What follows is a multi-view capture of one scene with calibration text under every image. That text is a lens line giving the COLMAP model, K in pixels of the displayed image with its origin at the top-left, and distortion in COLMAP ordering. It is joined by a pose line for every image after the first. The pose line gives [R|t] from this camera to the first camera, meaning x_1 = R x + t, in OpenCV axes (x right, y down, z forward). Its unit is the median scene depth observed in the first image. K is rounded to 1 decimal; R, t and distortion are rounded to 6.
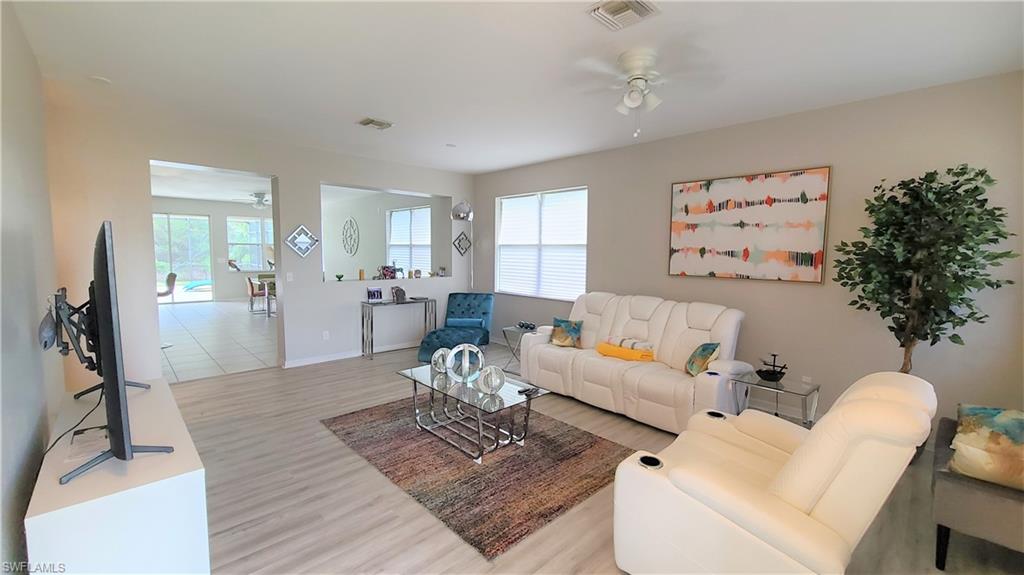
lens RADIAL K [[420.9, 0, 506.5], [0, 420.9, 284.7], [0, 0, 1]] dist [0.010763, -0.000077]
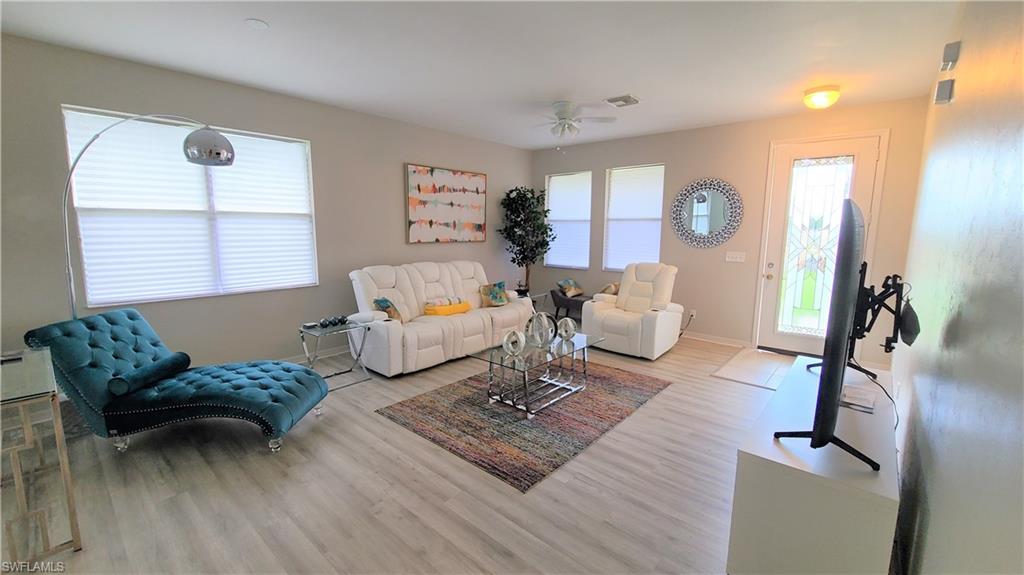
lens RADIAL K [[420.9, 0, 513.0], [0, 420.9, 291.3], [0, 0, 1]] dist [0.010763, -0.000077]
pose [[-0.101078, -0.168382, 0.980526, -0.895294], [0.070275, 0.981903, 0.175862, -0.085750], [-0.992393, 0.086682, -0.087416, 0.914011]]
